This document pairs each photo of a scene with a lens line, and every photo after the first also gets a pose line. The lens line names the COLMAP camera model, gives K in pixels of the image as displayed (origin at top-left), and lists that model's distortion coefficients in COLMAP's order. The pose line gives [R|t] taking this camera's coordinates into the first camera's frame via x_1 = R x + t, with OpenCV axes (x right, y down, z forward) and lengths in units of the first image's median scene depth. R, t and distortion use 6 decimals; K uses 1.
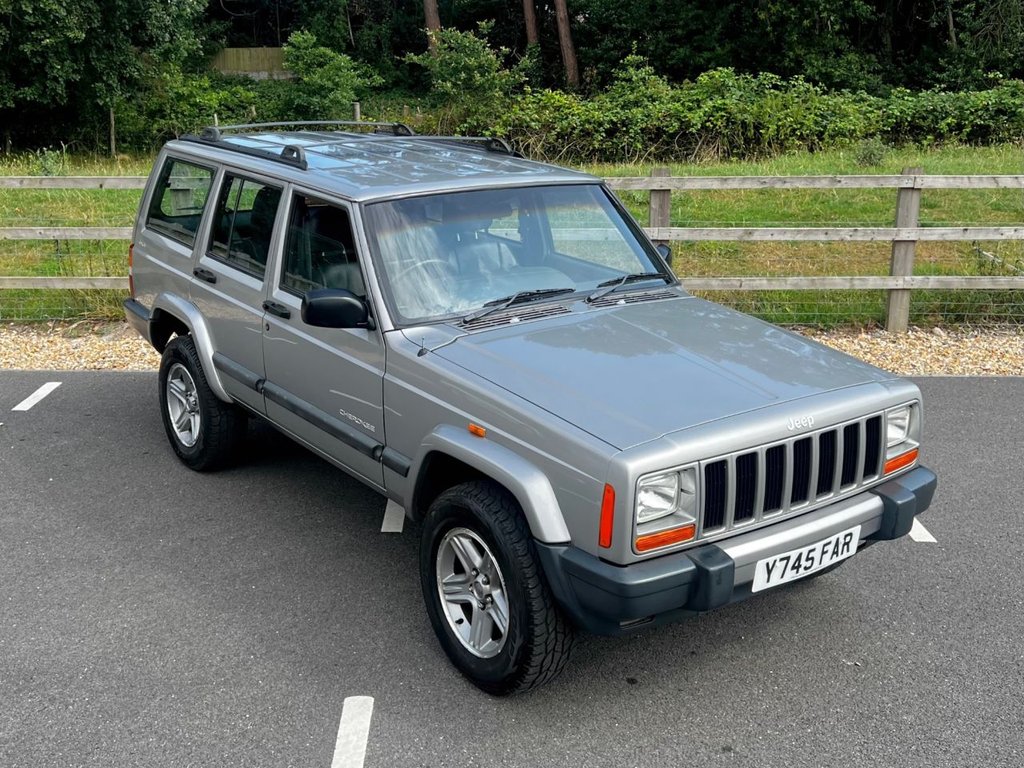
lens RADIAL K [[1081.2, 0, 475.2], [0, 1081.2, 345.1], [0, 0, 1]] dist [0.022371, -0.032637]
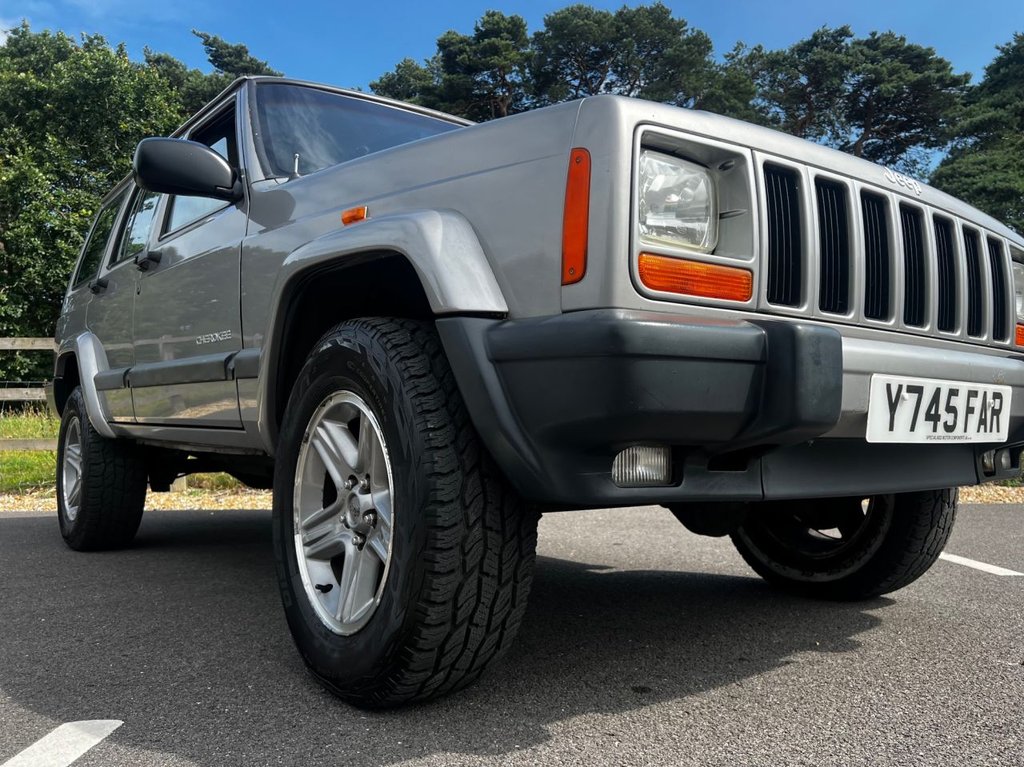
lens RADIAL K [[801.7, 0, 544.8], [0, 801.7, 409.1], [0, 0, 1]] dist [0.008667, 0.006655]
pose [[0.998158, -0.003476, 0.060576, 0.078778], [0.020527, 0.958838, -0.283209, 0.311018], [-0.057098, 0.283931, 0.957143, 0.626655]]
